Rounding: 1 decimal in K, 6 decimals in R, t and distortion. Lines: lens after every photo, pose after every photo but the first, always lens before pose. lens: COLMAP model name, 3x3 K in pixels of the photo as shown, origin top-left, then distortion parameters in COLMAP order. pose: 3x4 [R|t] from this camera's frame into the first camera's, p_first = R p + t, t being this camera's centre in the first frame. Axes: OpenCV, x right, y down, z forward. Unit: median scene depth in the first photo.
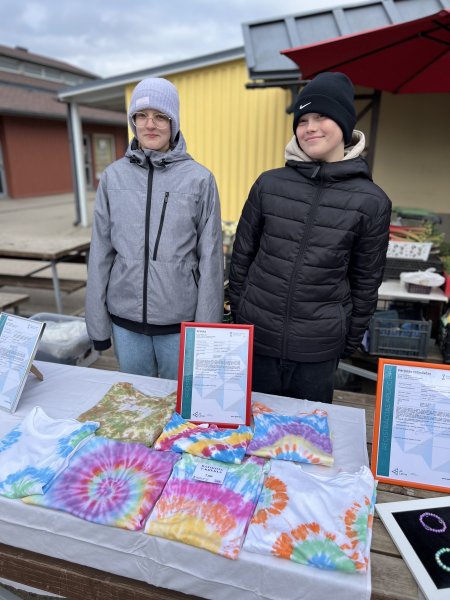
lens RADIAL K [[456.9, 0, 222.4], [0, 456.9, 303.1], [0, 0, 1]] dist [0.009297, 0.002207]
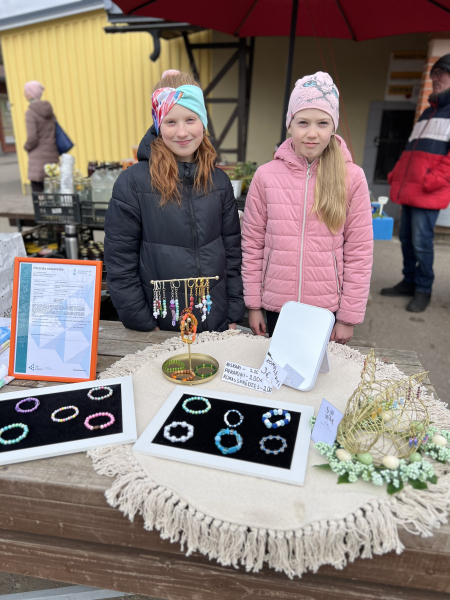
lens RADIAL K [[456.9, 0, 225.5], [0, 456.9, 296.1], [0, 0, 1]] dist [0.009297, 0.002207]
pose [[0.990350, -0.043905, 0.131449, 0.630469], [0.036740, 0.997729, 0.056447, 0.157931], [-0.133629, -0.051073, 0.989715, -0.049743]]
